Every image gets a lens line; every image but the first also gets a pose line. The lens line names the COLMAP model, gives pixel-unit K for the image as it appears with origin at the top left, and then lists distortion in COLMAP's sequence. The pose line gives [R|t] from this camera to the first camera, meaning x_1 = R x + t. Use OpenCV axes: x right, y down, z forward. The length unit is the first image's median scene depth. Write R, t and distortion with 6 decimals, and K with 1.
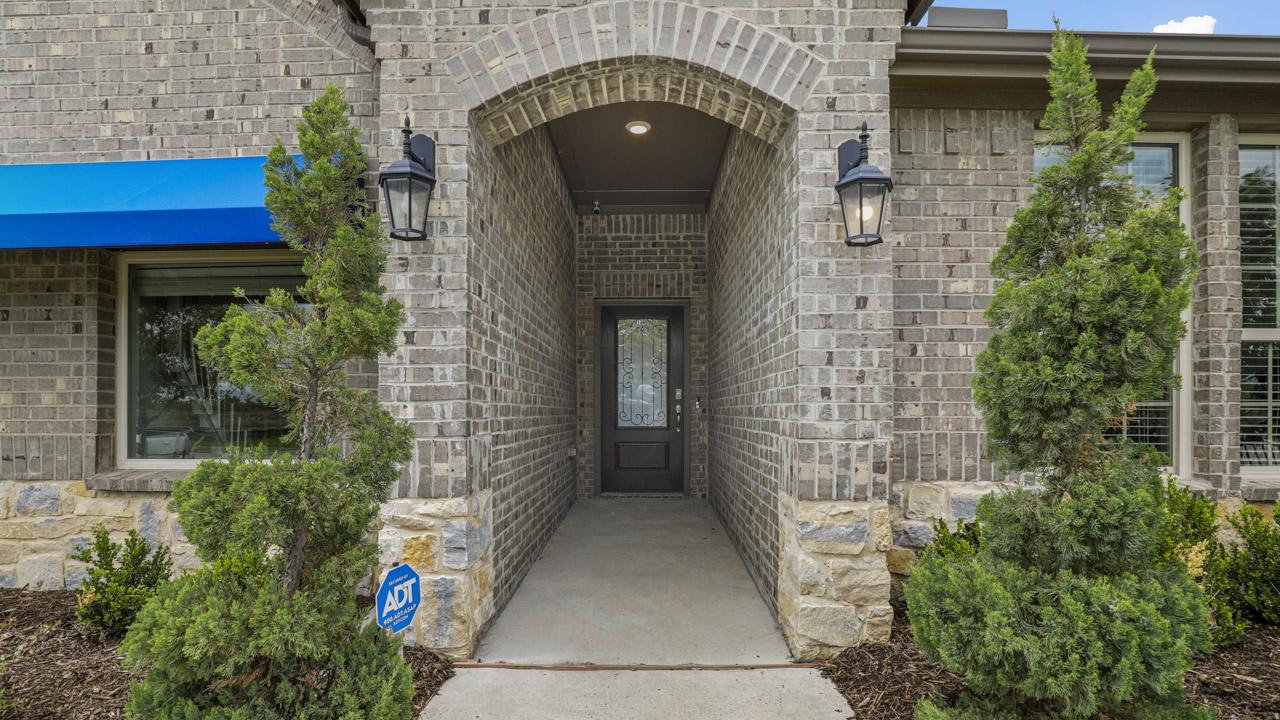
lens RADIAL K [[586.7, 0, 640.0], [0, 586.7, 372.0], [0, 0, 1]] dist [-0.033070, 0.006299]
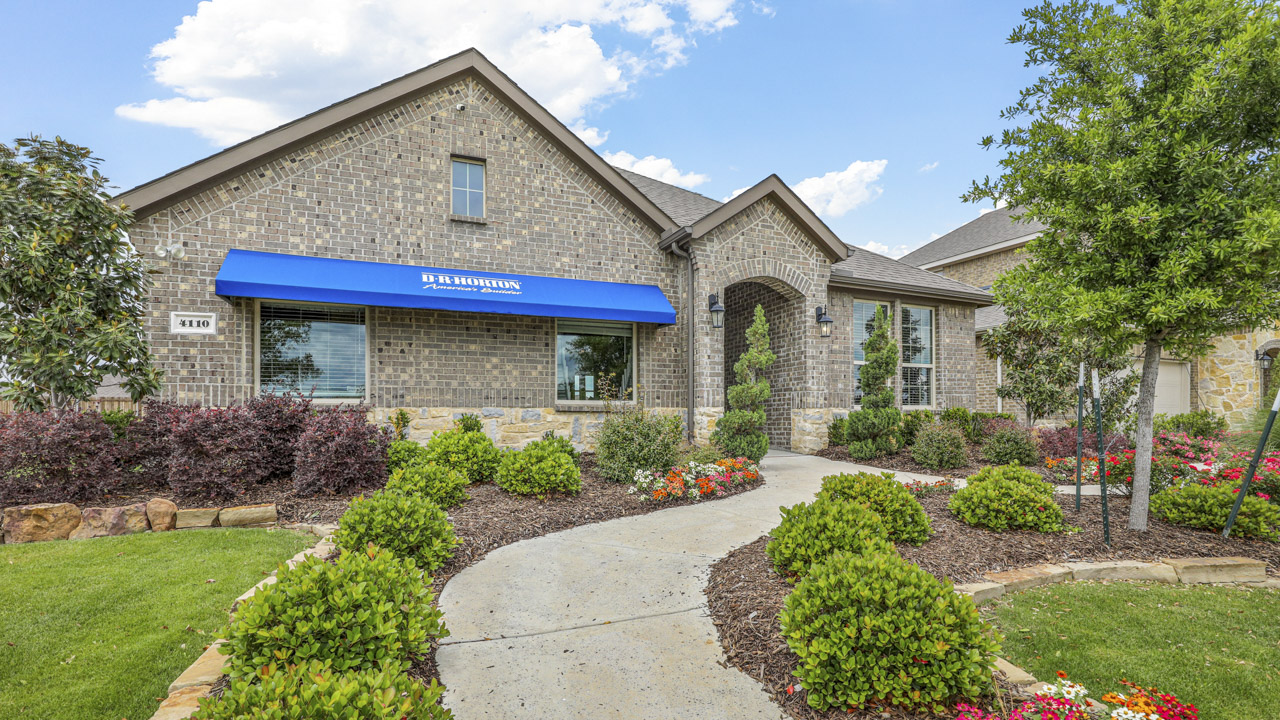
lens RADIAL K [[586.7, 0, 640.1], [0, 586.7, 353.4], [0, 0, 1]] dist [-0.033070, 0.006299]
pose [[0.918097, 0.045610, 0.393722, -1.980836], [-0.024680, 0.998008, -0.058061, 0.117055], [-0.395586, 0.043588, 0.917394, -1.782566]]
